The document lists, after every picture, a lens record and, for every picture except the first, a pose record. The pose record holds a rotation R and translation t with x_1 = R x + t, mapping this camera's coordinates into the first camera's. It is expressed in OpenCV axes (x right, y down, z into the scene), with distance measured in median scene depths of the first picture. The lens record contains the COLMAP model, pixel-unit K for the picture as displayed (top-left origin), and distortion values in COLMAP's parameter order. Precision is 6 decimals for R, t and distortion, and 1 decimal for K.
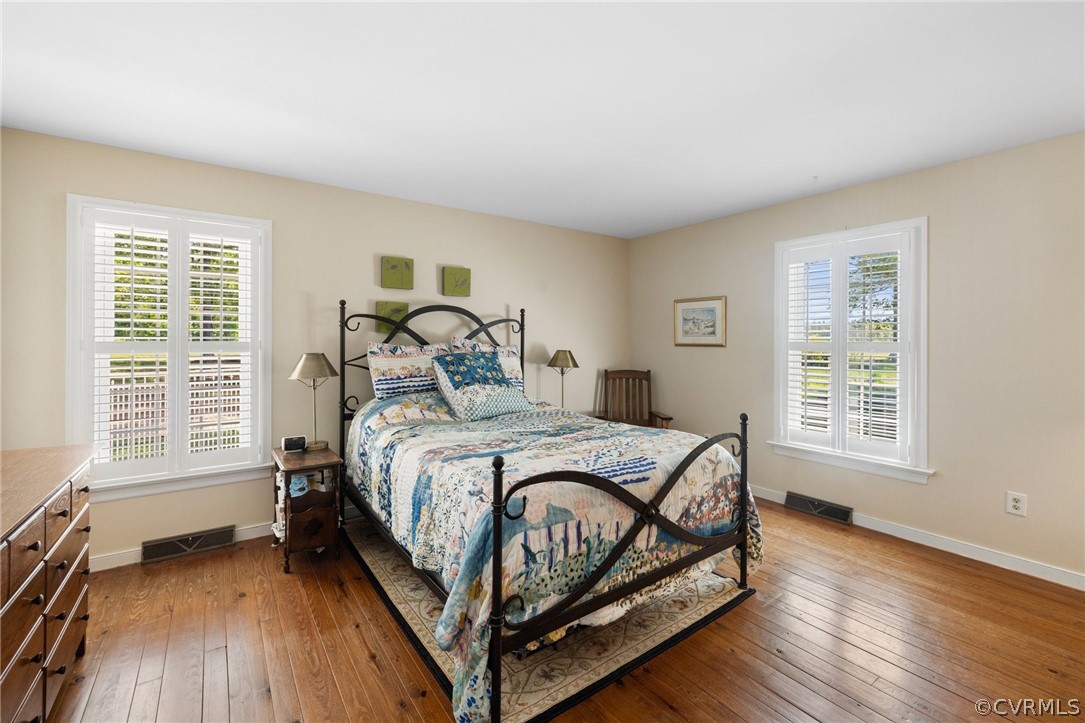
lens RADIAL K [[471.8, 0, 544.0], [0, 471.8, 339.9], [0, 0, 1]] dist [0.005868, -0.000164]
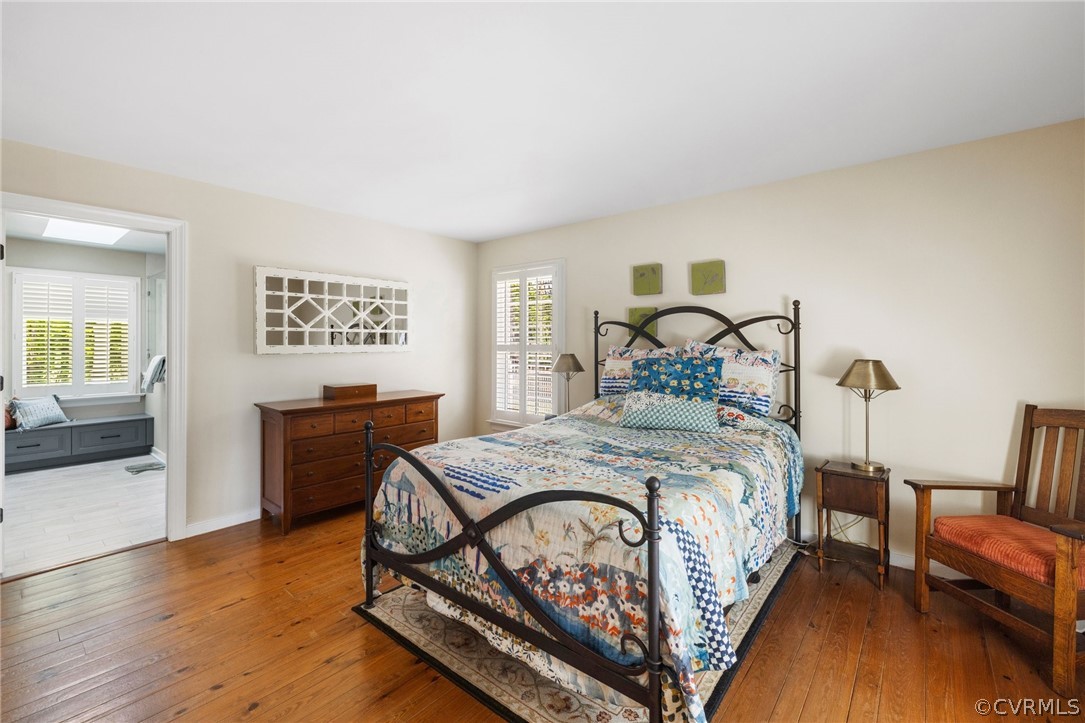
lens RADIAL K [[471.8, 0, 536.8], [0, 471.8, 343.1], [0, 0, 1]] dist [0.005868, -0.000164]
pose [[0.224199, -0.001492, -0.974542, 1.061161], [-0.001509, 0.999997, -0.001879, 0.002080], [0.974542, 0.001892, 0.224196, 0.853570]]
